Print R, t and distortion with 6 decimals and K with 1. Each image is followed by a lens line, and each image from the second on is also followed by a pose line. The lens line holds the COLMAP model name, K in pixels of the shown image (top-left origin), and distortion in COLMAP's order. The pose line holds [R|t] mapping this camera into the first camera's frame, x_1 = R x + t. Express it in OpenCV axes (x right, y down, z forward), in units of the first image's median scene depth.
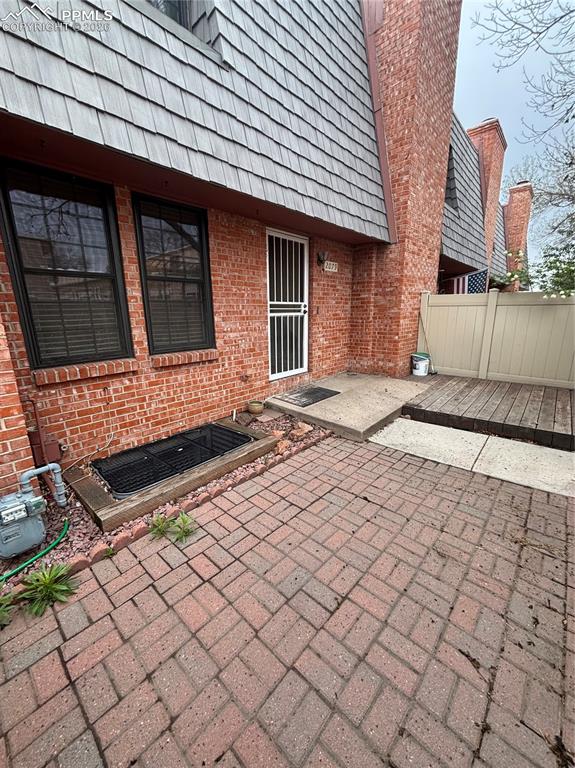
lens RADIAL K [[311.9, 0, 286.4], [0, 311.9, 386.0], [0, 0, 1]] dist [0.010976, -0.000241]
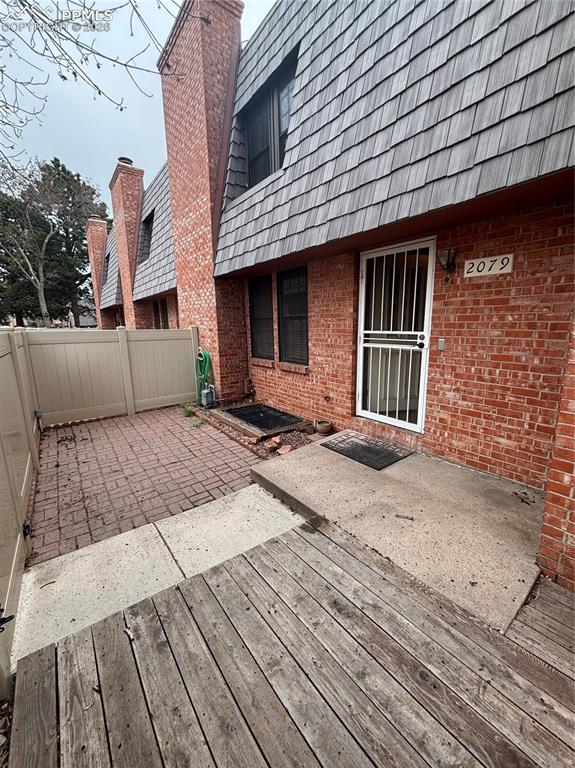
lens RADIAL K [[311.9, 0, 287.0], [0, 311.9, 383.0], [0, 0, 1]] dist [0.010976, -0.000241]
pose [[-0.213215, 0.203627, -0.955550, 0.932151], [-0.210193, 0.945577, 0.248402, -0.317779], [0.954127, 0.253813, -0.158810, 1.008126]]
